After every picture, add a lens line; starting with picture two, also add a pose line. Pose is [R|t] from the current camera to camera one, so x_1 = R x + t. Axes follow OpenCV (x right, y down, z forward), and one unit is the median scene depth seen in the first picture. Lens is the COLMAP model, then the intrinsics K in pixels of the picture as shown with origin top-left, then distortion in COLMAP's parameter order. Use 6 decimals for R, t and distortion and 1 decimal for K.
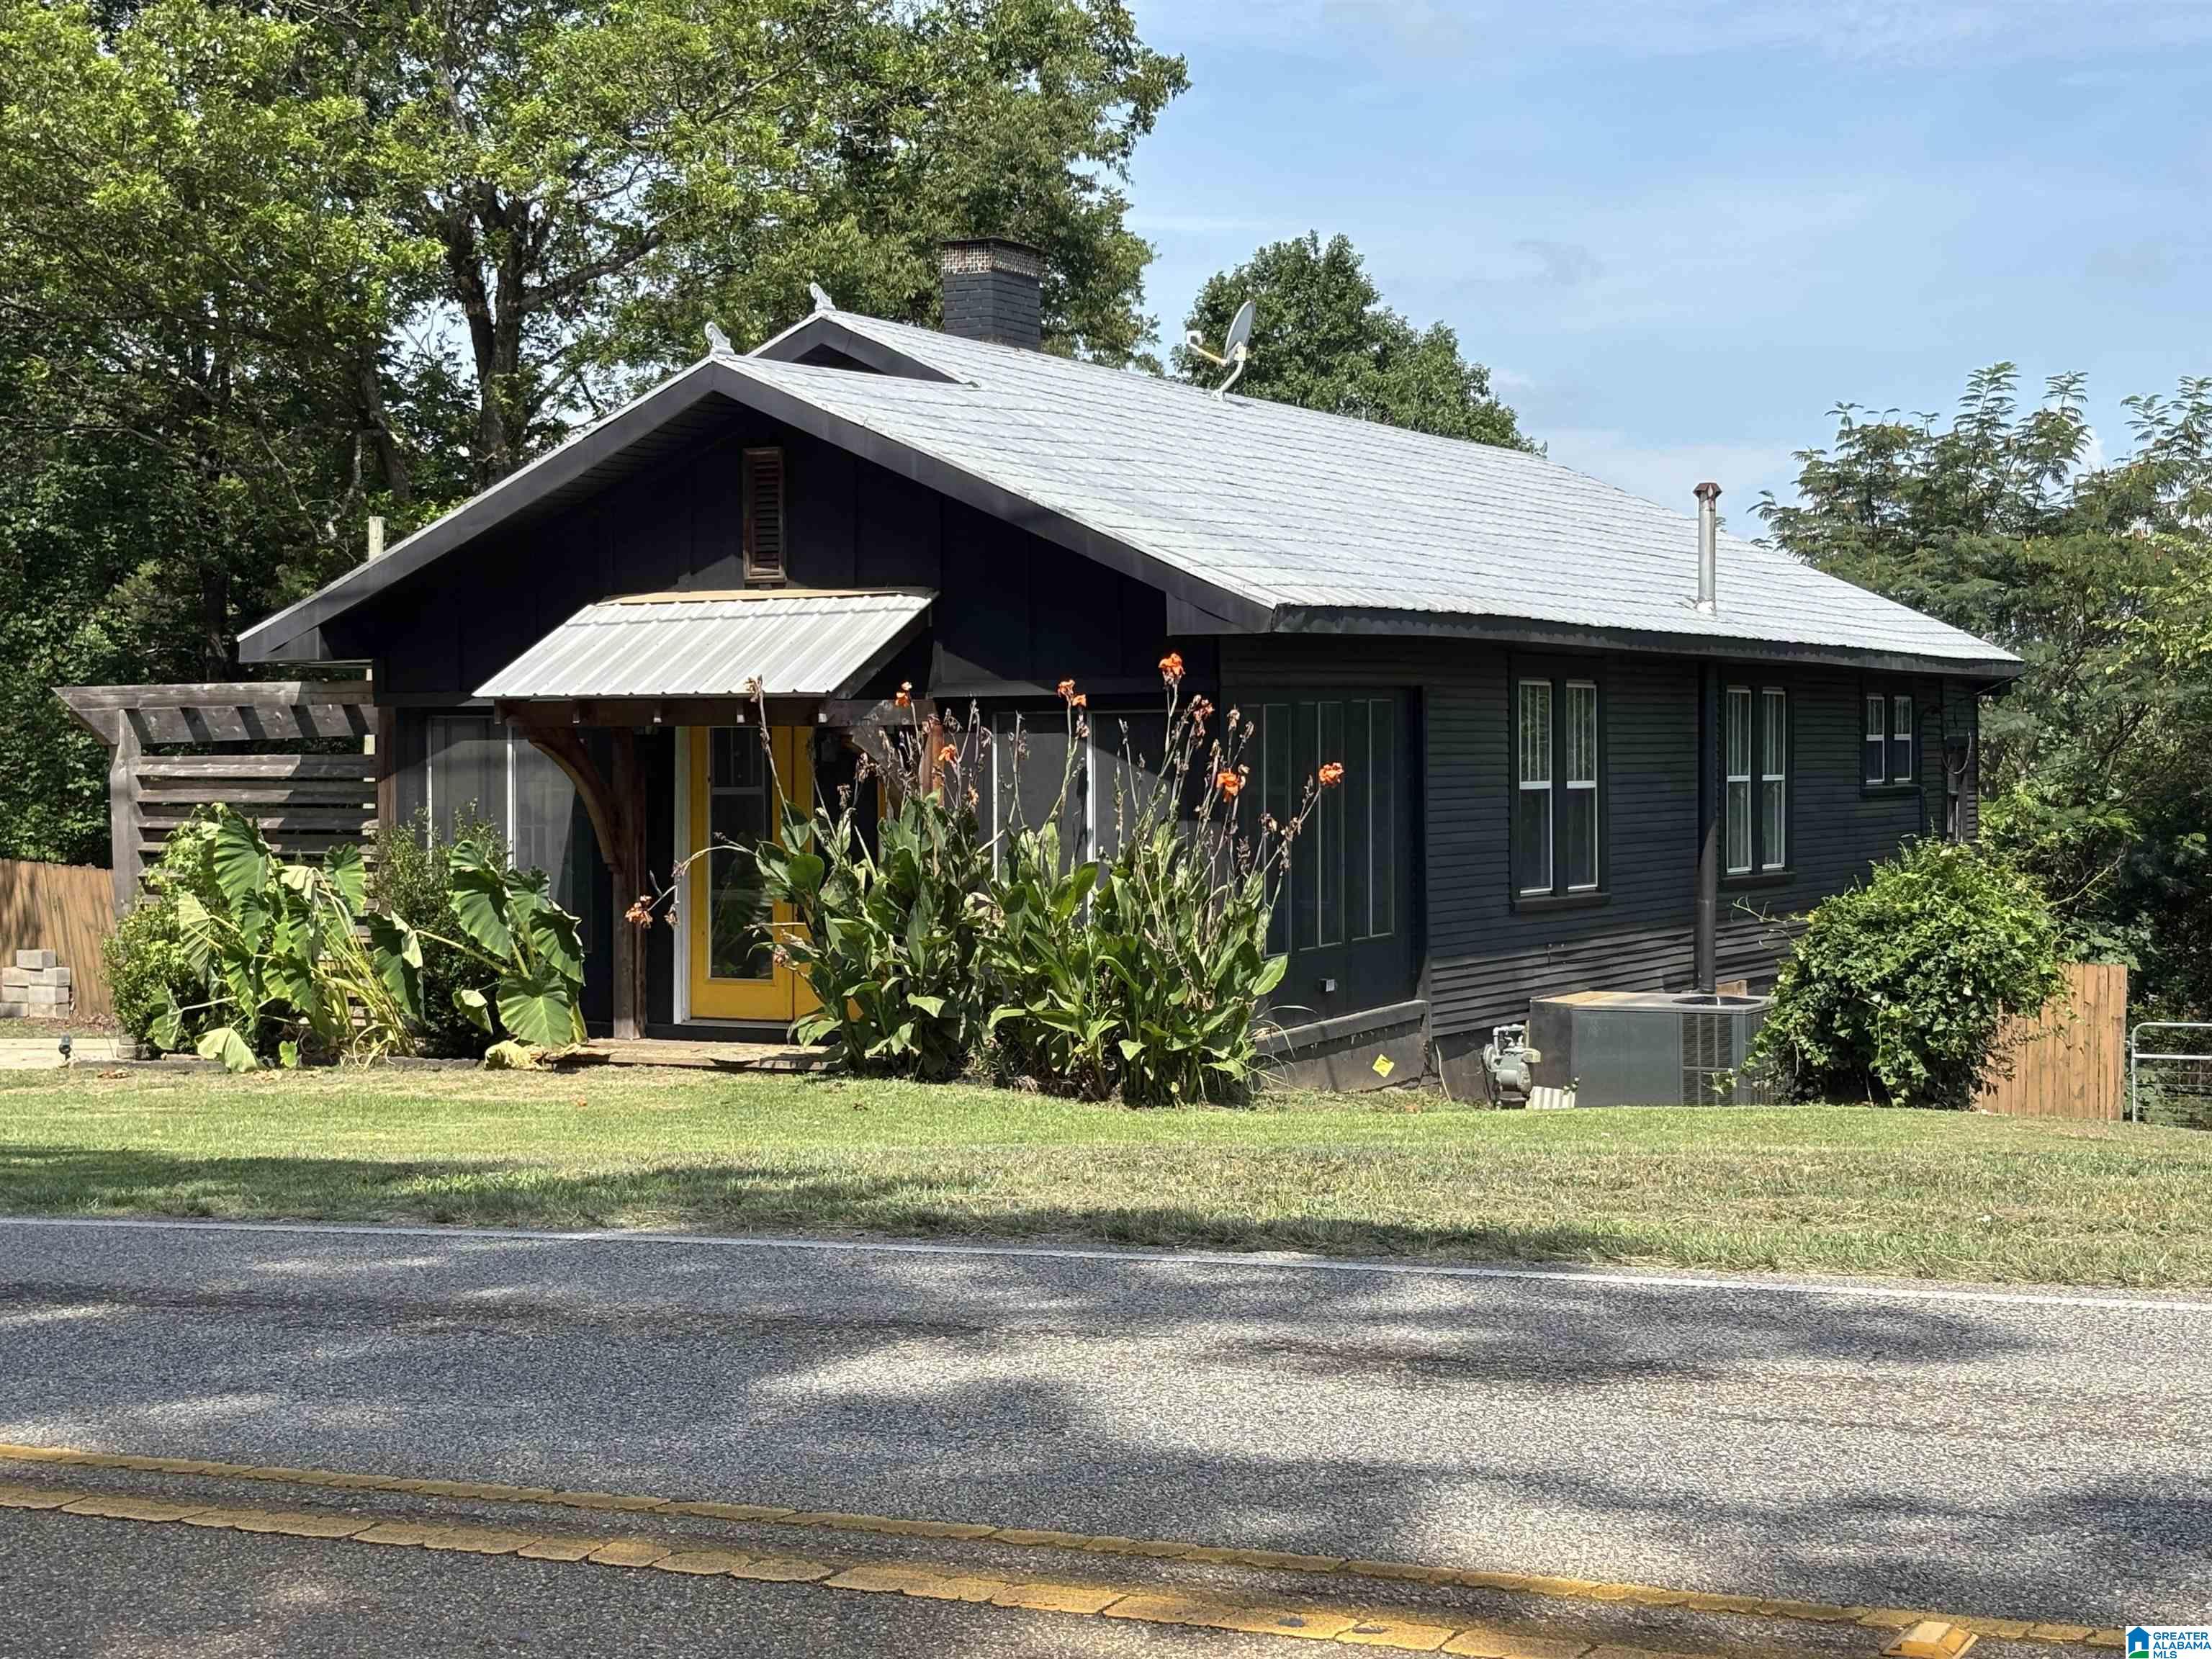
lens RADIAL K [[3477.8, 0, 1103.6], [0, 3477.8, 844.1], [0, 0, 1]] dist [0.151044, 0.000000]
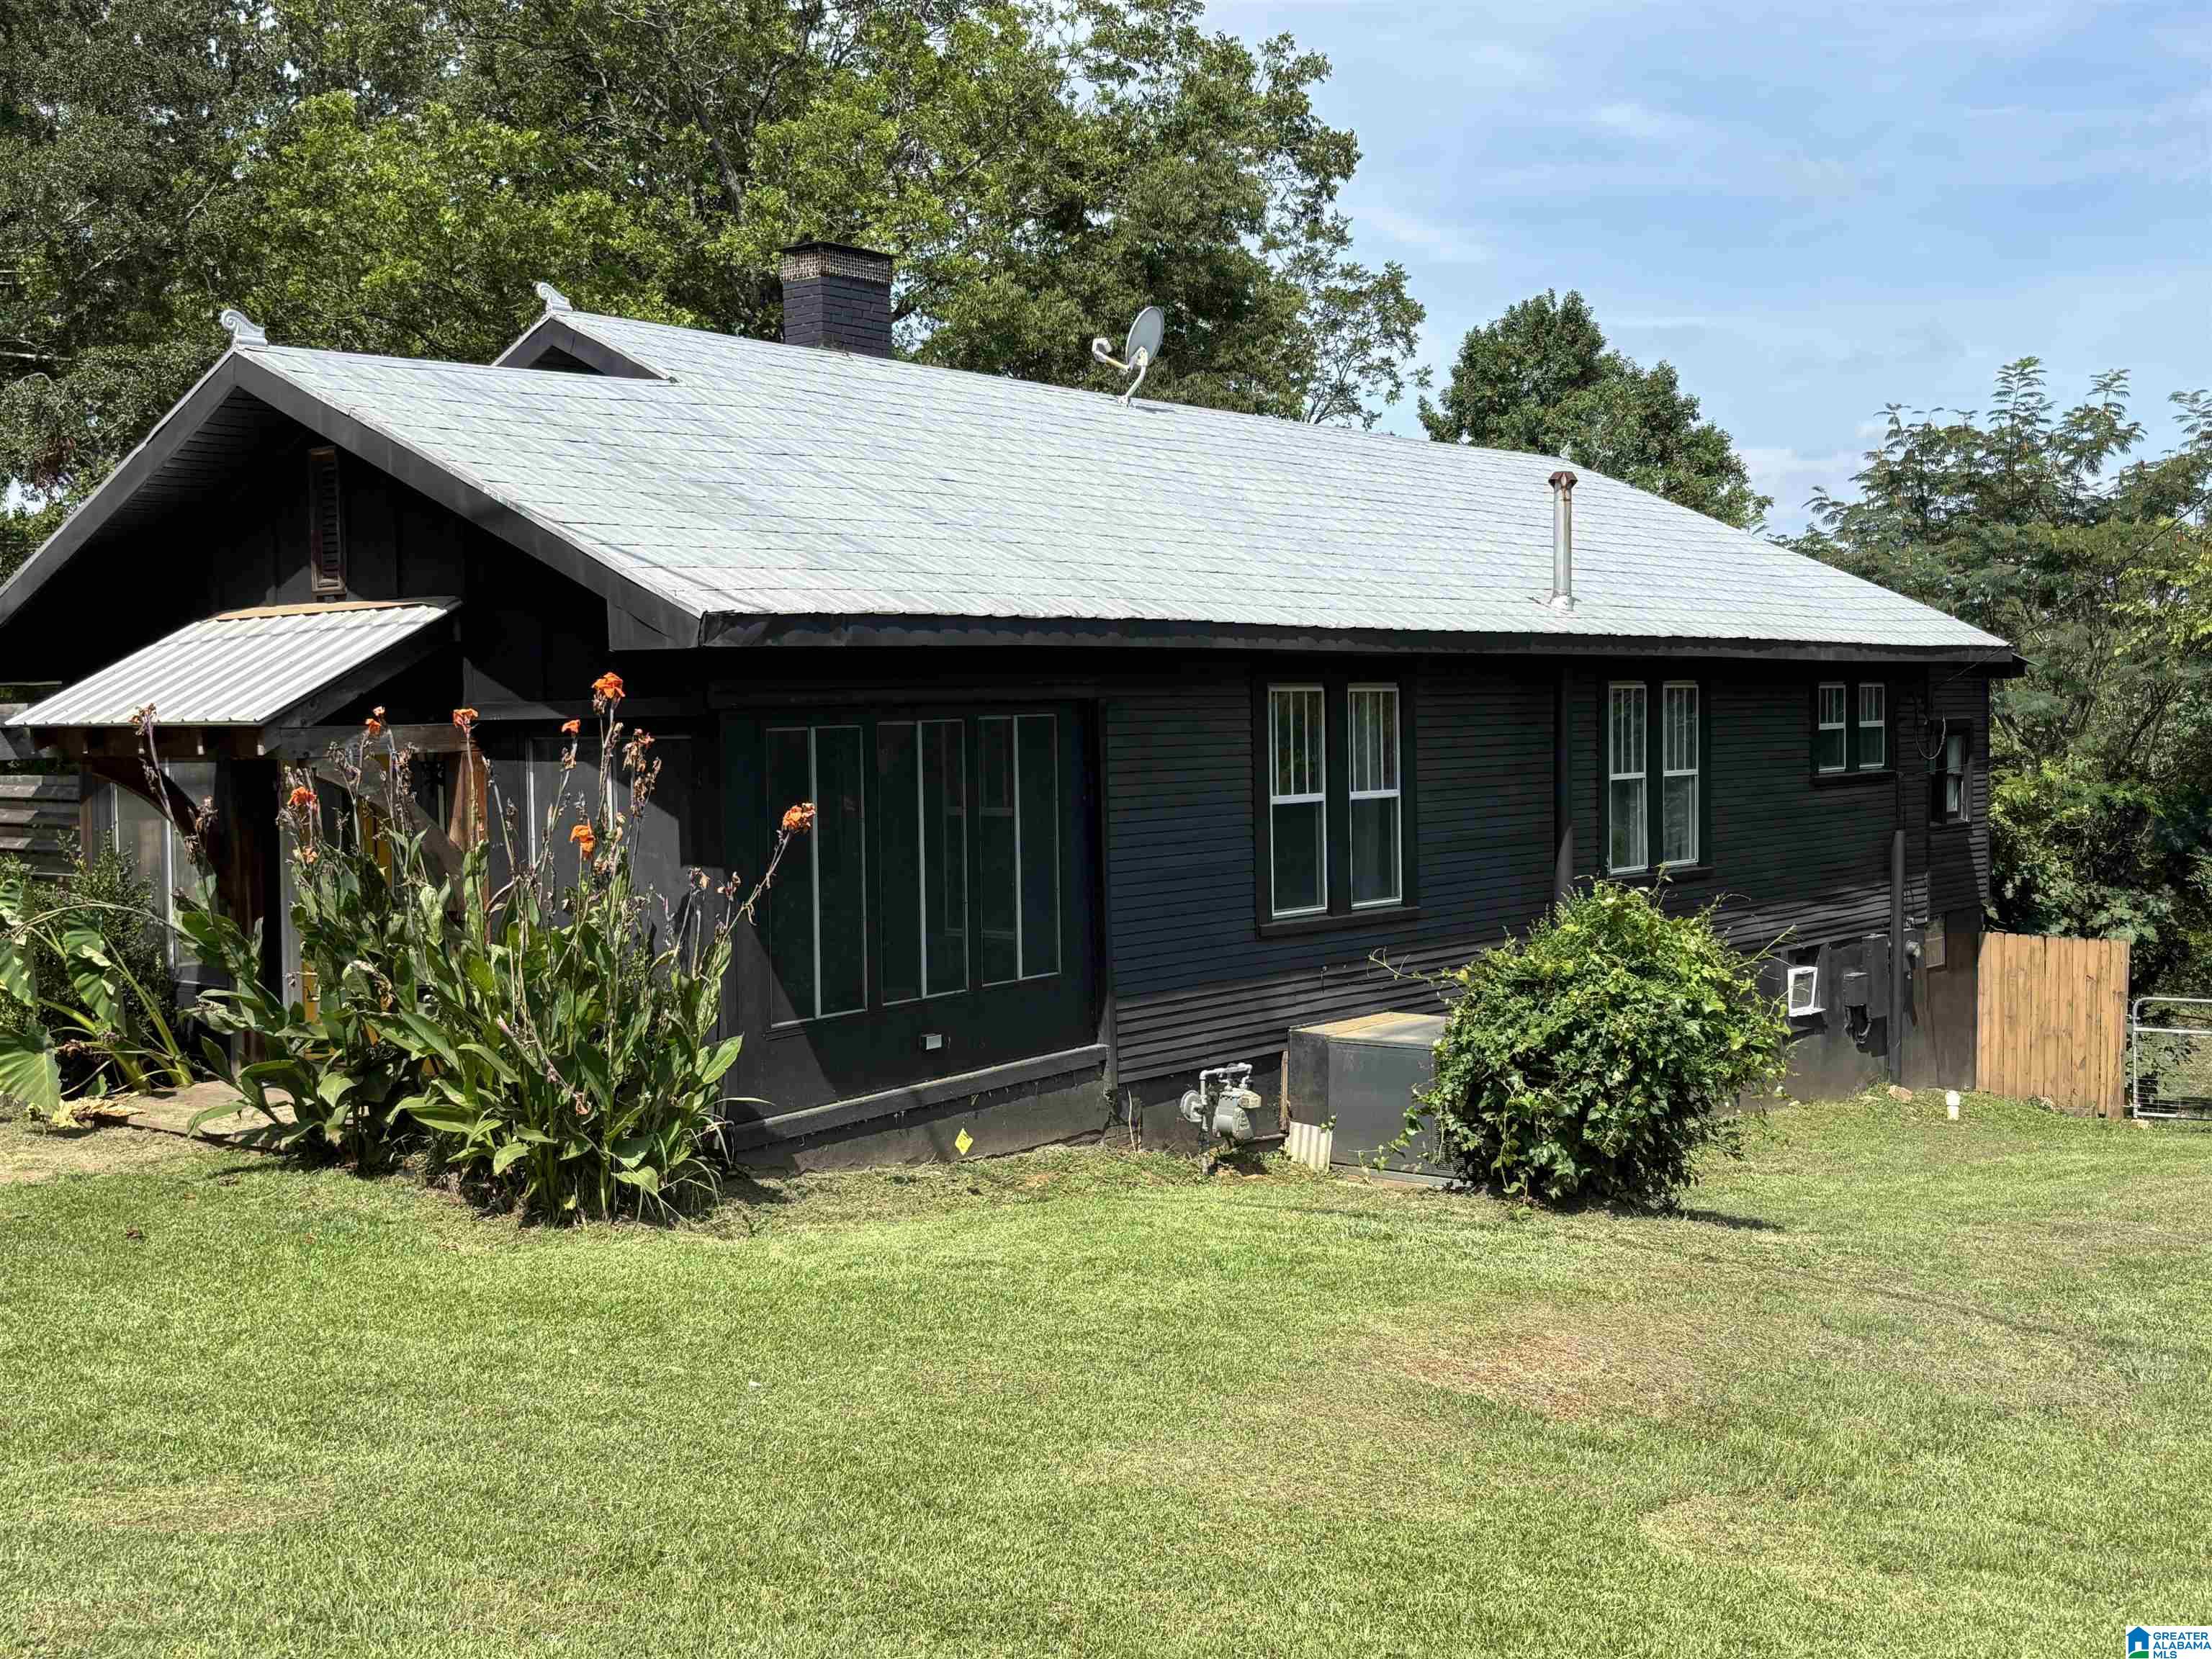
lens RADIAL K [[2472.0, 0, 1110.9], [0, 2472.0, 834.8], [0, 0, 1]] dist [0.055576, 0.000000]
pose [[0.983451, 0.000051, -0.181174, 0.206198], [0.004647, 0.999664, 0.025502, -0.025642], [0.181115, -0.025922, 0.983120, 0.363974]]
